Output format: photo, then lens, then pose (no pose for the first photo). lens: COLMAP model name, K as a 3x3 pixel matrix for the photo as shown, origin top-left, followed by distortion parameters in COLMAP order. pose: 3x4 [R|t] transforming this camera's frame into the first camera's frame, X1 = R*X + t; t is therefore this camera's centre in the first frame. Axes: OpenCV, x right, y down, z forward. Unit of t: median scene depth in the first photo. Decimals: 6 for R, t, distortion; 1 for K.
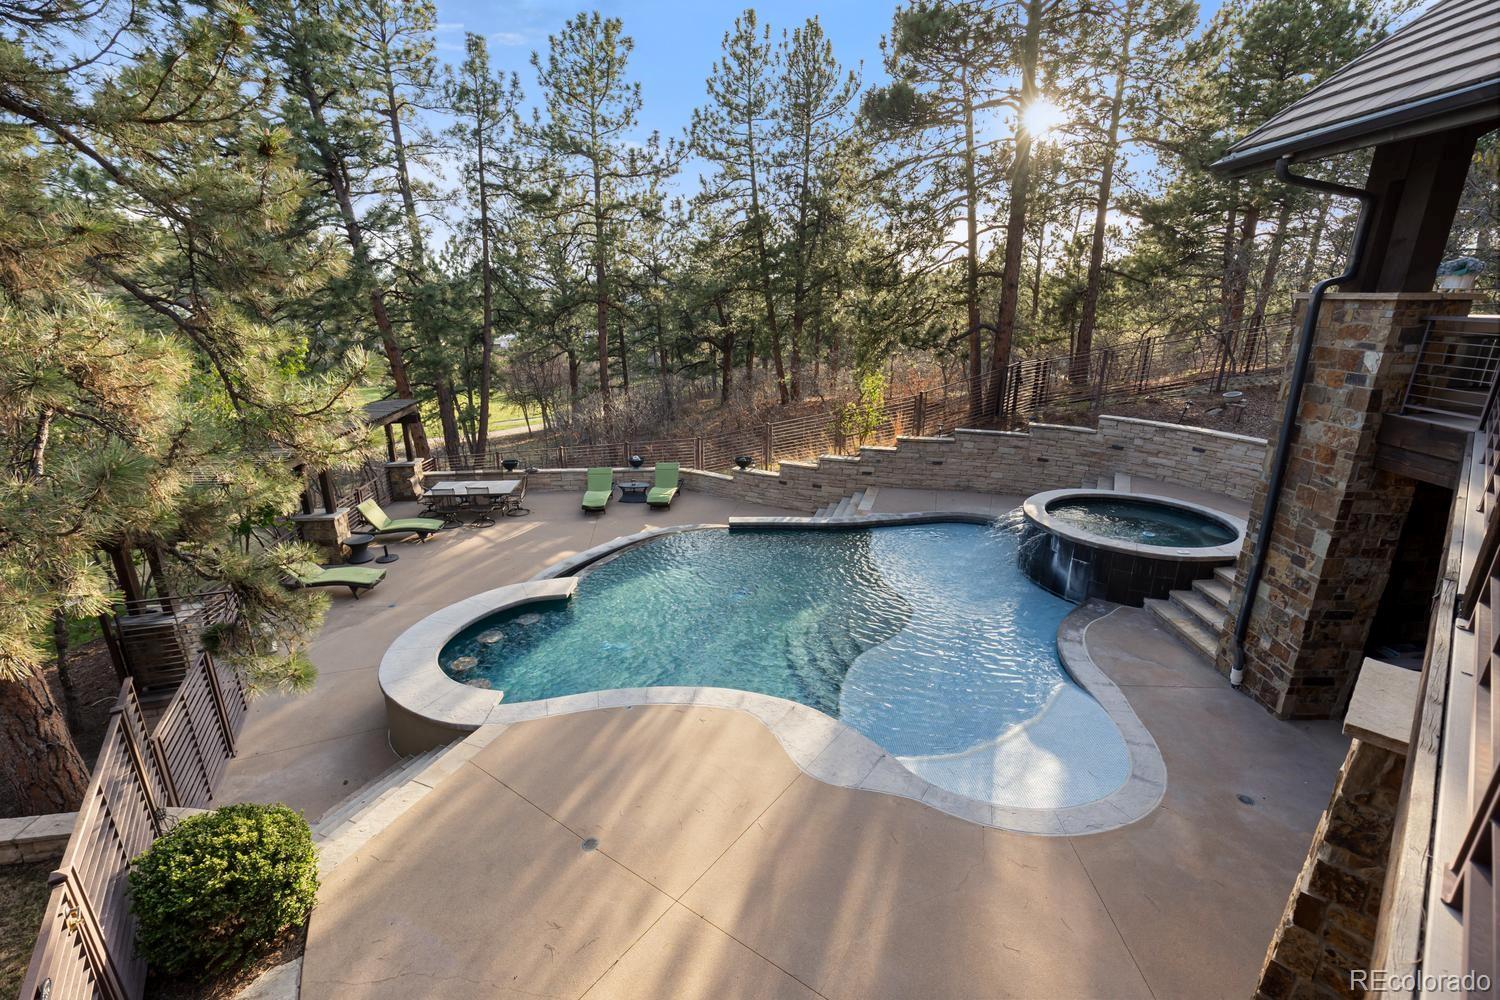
lens RADIAL K [[678.6, 0, 745.3], [0, 678.6, 502.5], [0, 0, 1]] dist [0.001225, 0.000206]
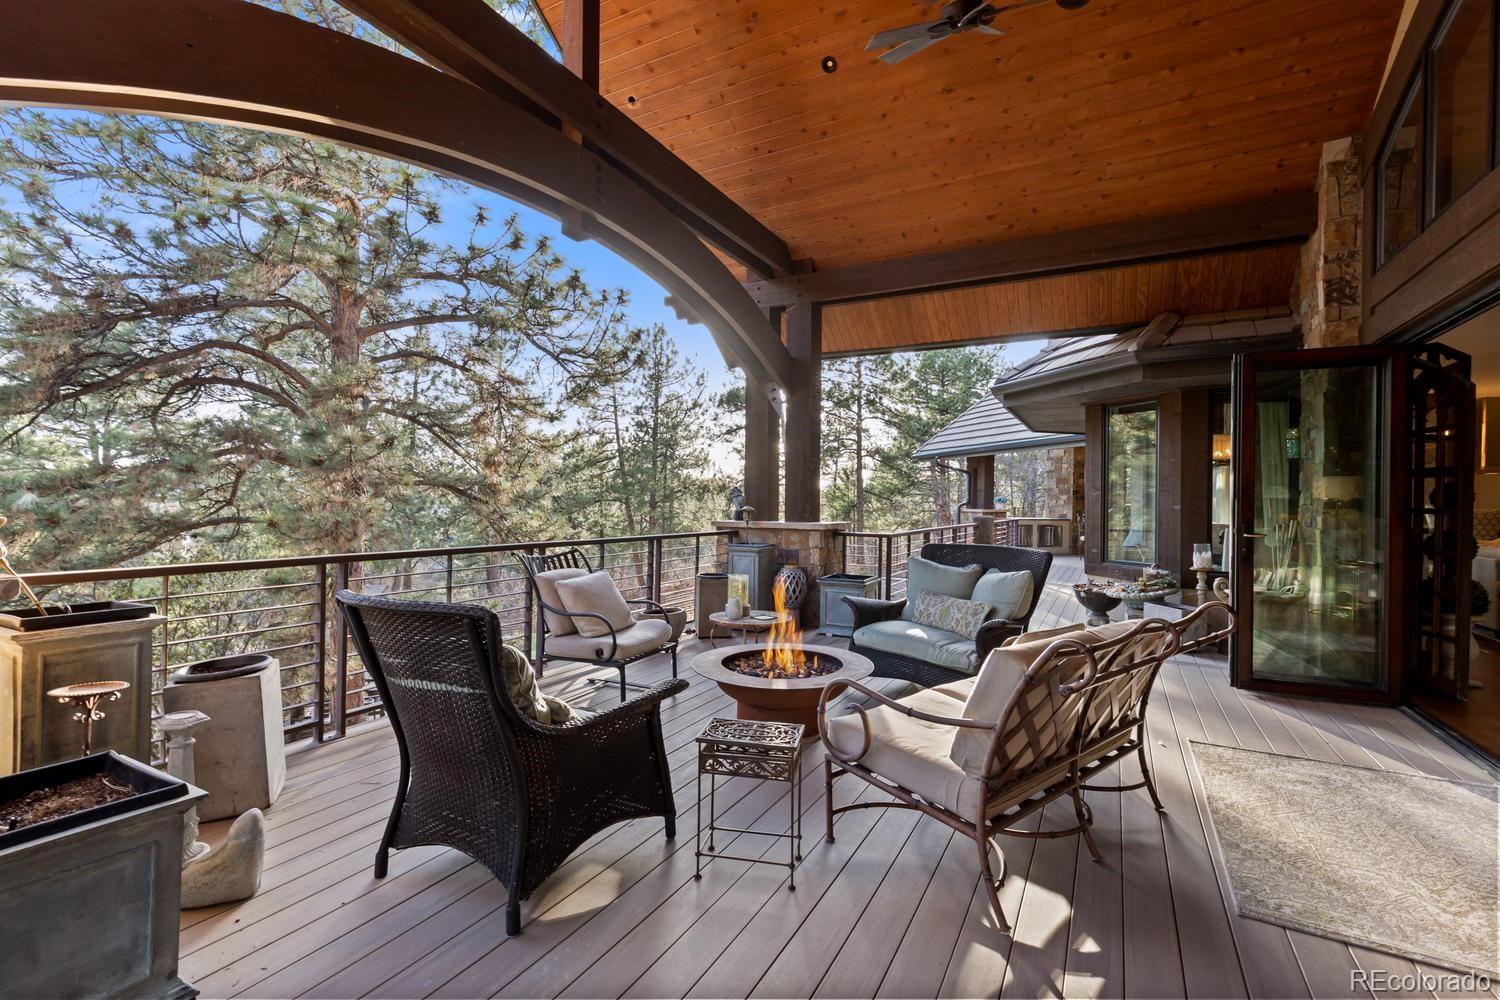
lens RADIAL K [[678.6, 0, 752.2], [0, 678.6, 499.6], [0, 0, 1]] dist [0.001225, 0.000206]
pose [[0.949935, 0.008248, 0.312339, -0.346904], [0.085326, 0.954806, -0.284719, 0.162623], [-0.300572, 0.297115, 0.906300, -0.557604]]
